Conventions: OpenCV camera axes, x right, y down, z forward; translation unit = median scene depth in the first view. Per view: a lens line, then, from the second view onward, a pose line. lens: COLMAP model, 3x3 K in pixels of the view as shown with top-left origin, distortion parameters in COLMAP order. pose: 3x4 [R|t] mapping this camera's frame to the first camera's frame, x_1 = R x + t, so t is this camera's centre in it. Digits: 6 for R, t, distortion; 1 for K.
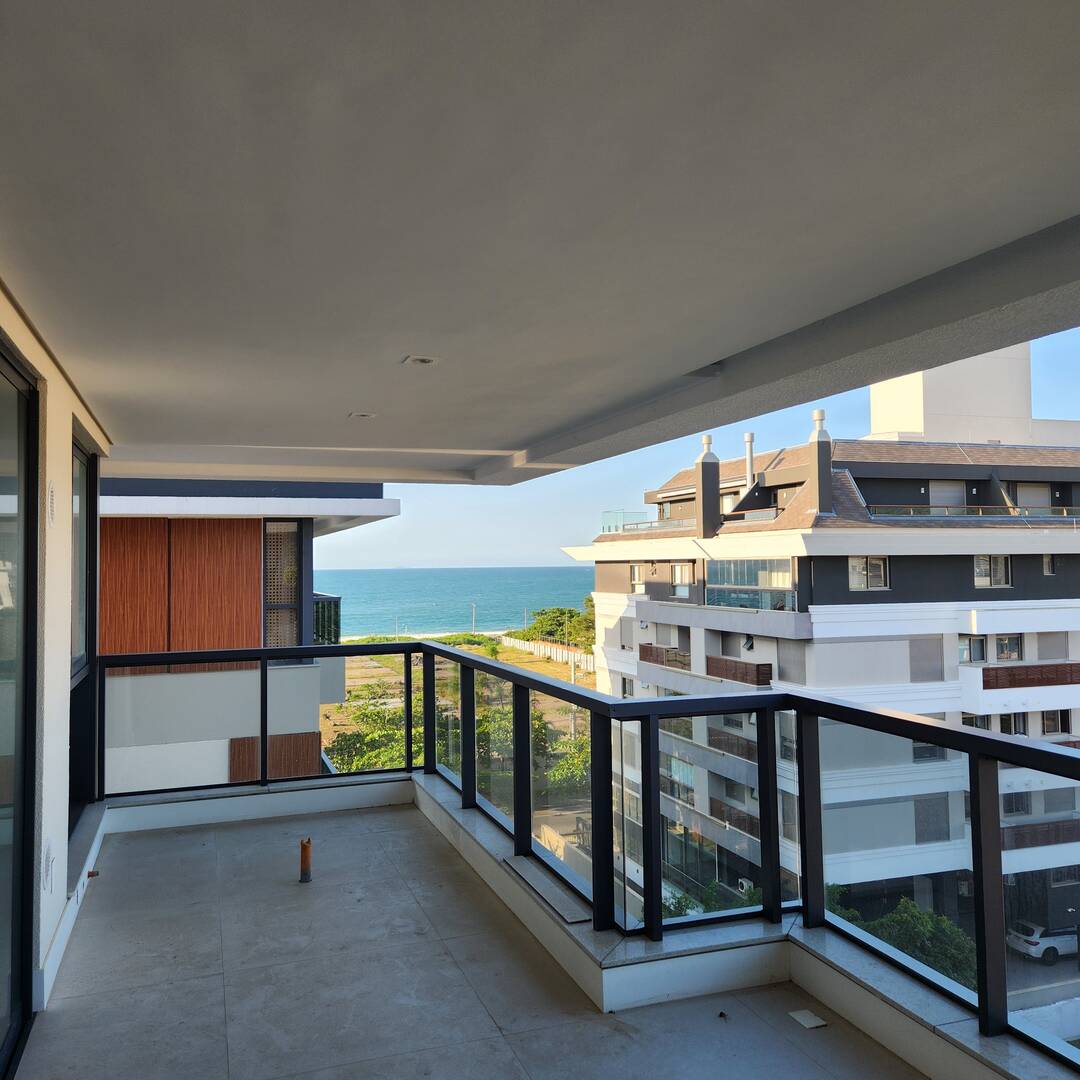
lens RADIAL K [[944.8, 0, 537.1], [0, 944.8, 529.0], [0, 0, 1]] dist [0.072644, -0.040365]
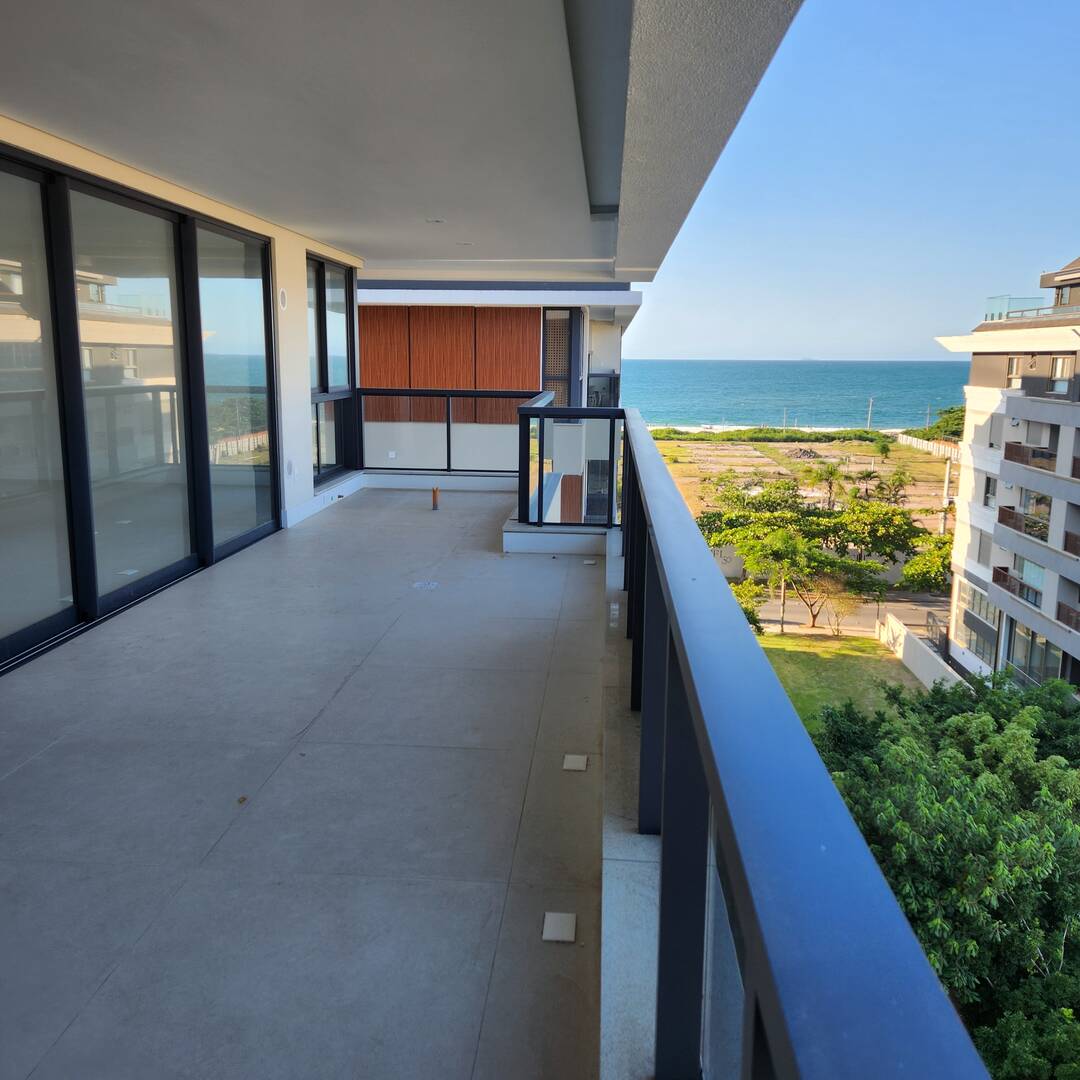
lens RADIAL K [[944.8, 0, 544.7], [0, 944.8, 515.3], [0, 0, 1]] dist [0.072644, -0.040365]
pose [[0.917119, 0.087445, -0.388905, 0.075660], [-0.006527, 0.978804, 0.204694, 0.000581], [0.398561, -0.185190, 0.898250, -0.062917]]
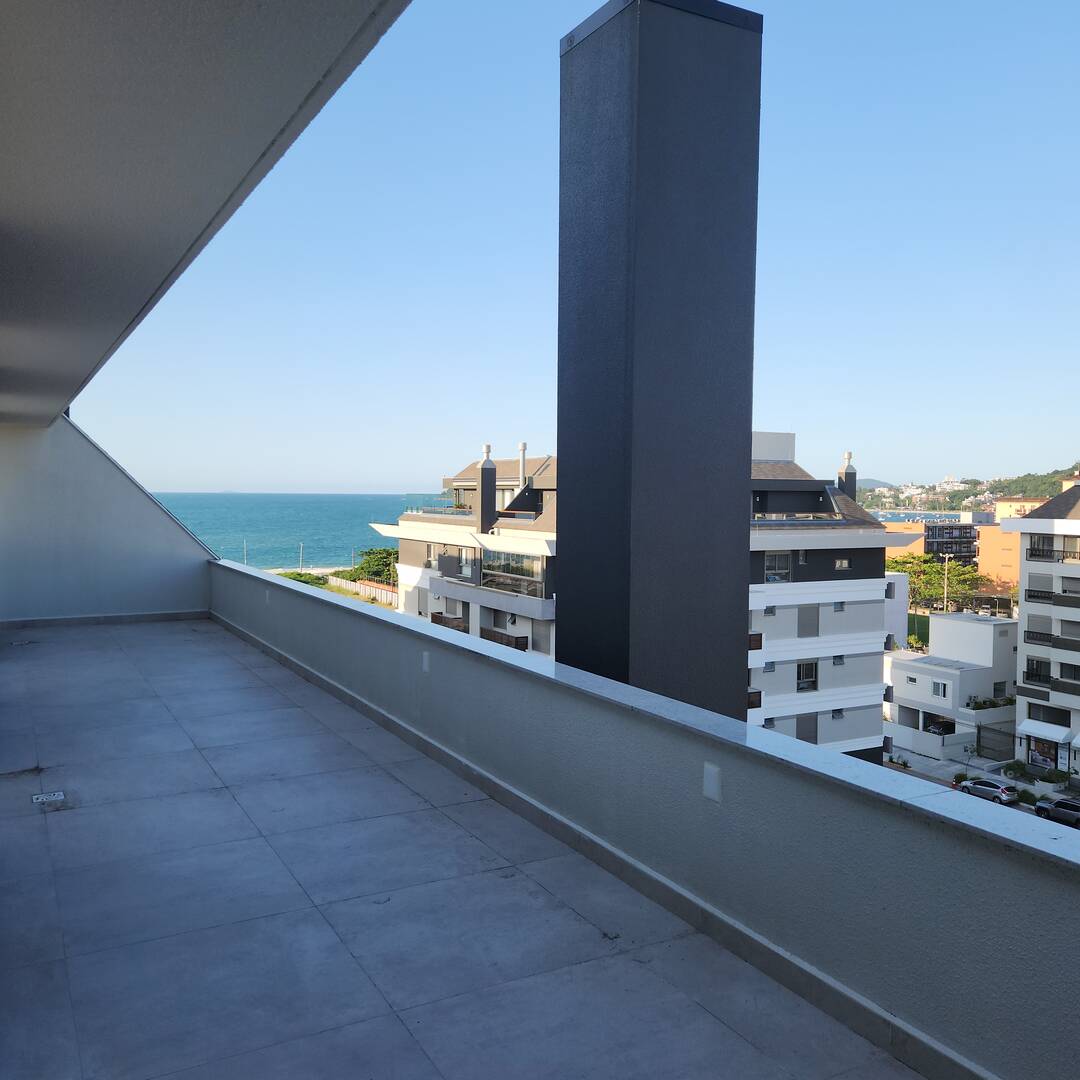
lens RADIAL K [[944.8, 0, 516.8], [0, 944.8, 535.9], [0, 0, 1]] dist [0.072644, -0.040365]
pose [[0.988426, 0.012293, 0.151207, 0.038803], [-0.024686, 0.996460, 0.080356, -0.084328], [-0.149684, -0.083159, 0.985231, -0.202385]]
